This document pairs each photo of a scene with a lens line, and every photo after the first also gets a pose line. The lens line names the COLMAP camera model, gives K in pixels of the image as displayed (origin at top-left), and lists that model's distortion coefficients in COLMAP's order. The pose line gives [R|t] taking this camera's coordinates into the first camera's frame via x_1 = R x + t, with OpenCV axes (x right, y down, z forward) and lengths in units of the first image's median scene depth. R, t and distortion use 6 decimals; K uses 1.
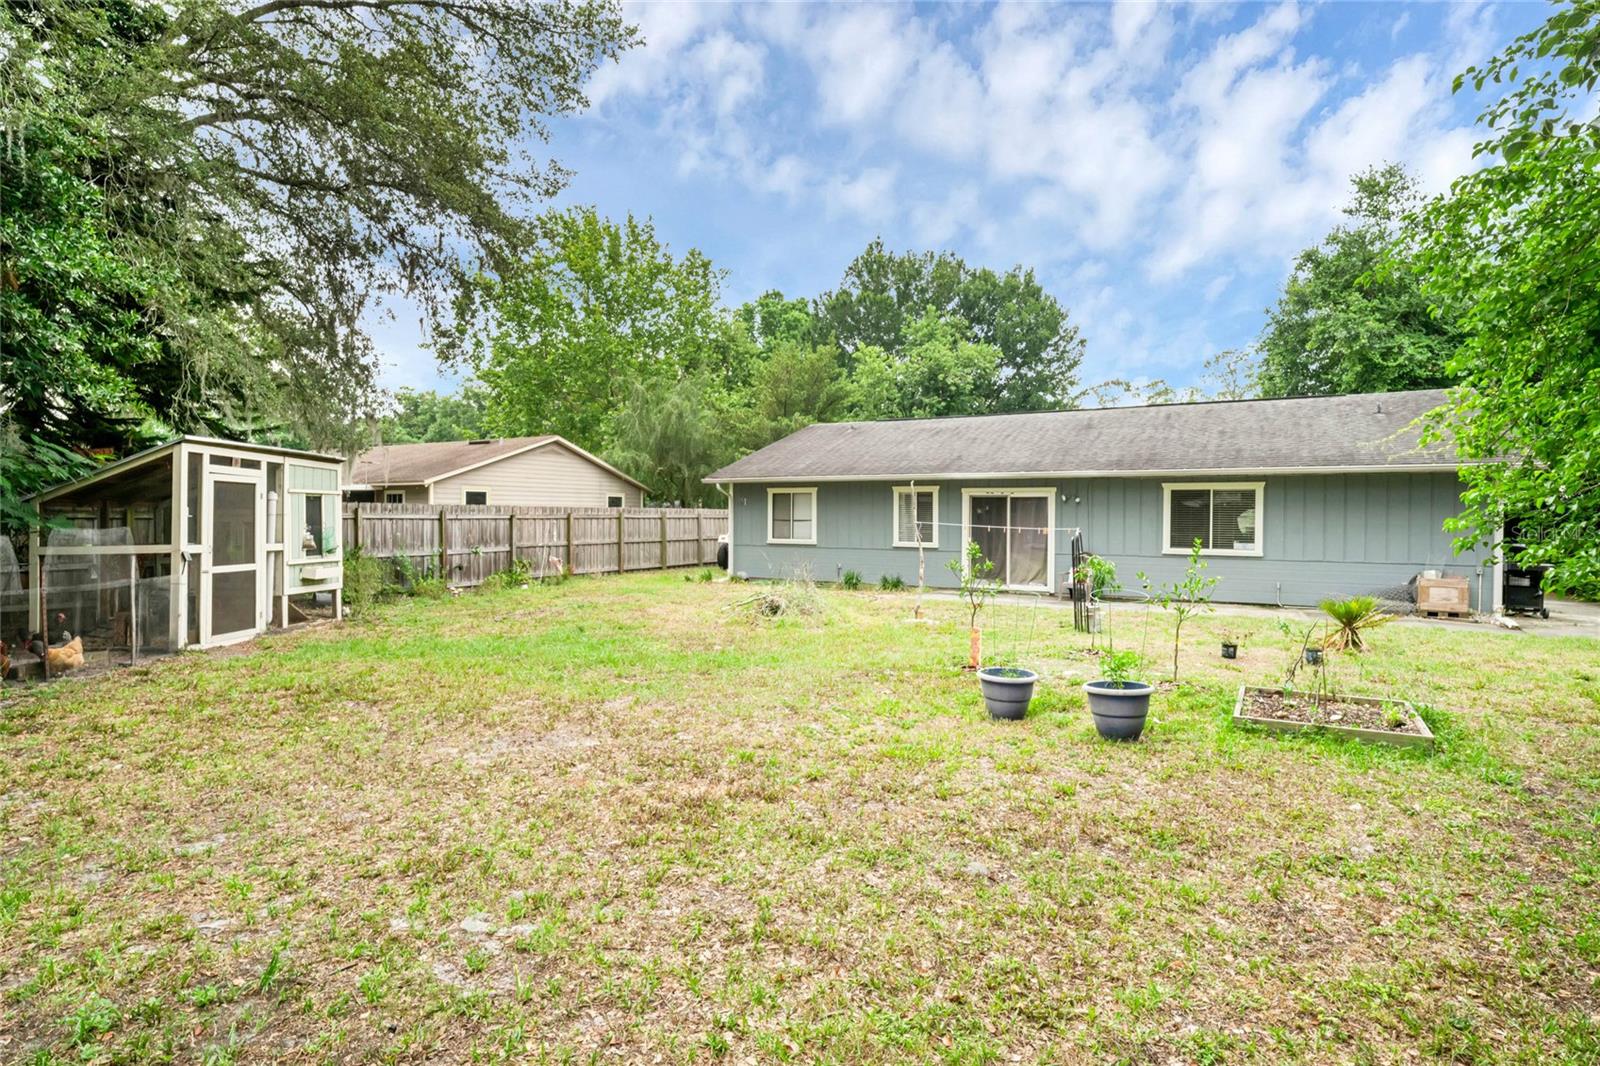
lens RADIAL K [[759.9, 0, 804.4], [0, 759.9, 512.8], [0, 0, 1]] dist [0.002472, 0.000719]
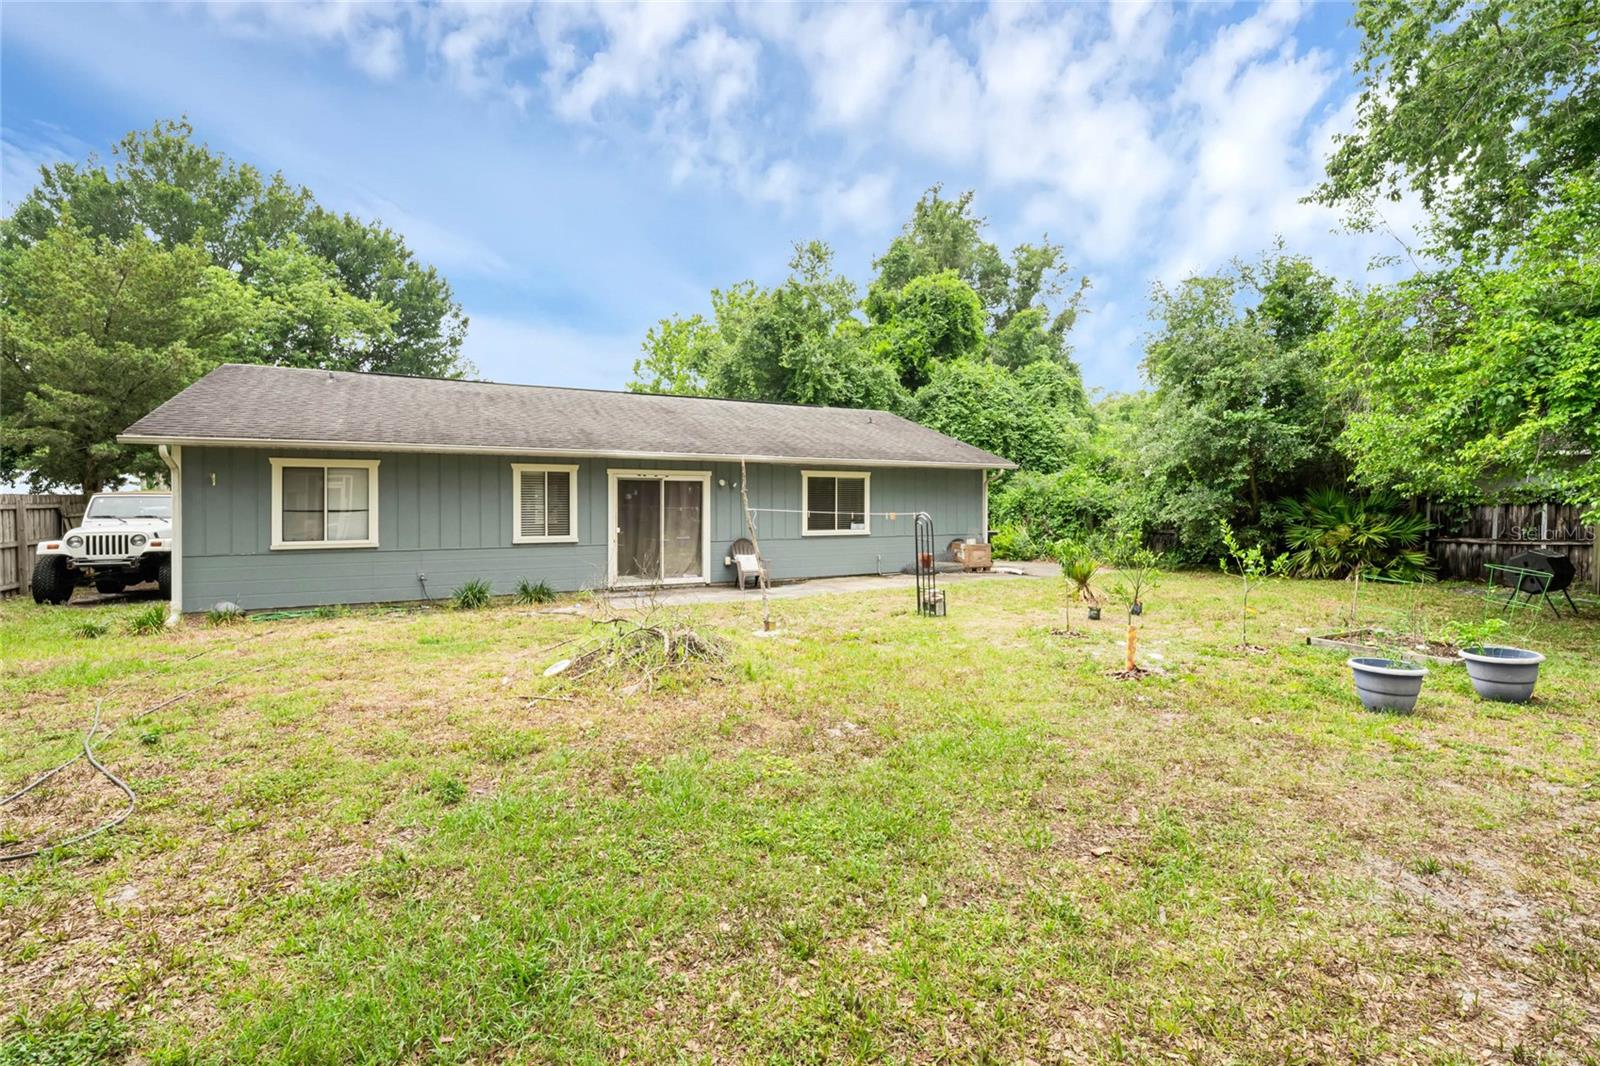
lens RADIAL K [[697.8, 0, 800.0], [0, 697.8, 493.1], [0, 0, 1]] dist [-0.002678, -0.000242]
pose [[0.560375, 0.005577, 0.828220, -0.315800], [0.003413, 0.999953, -0.009043, 0.001833], [-0.828232, 0.007894, 0.560330, 0.406279]]
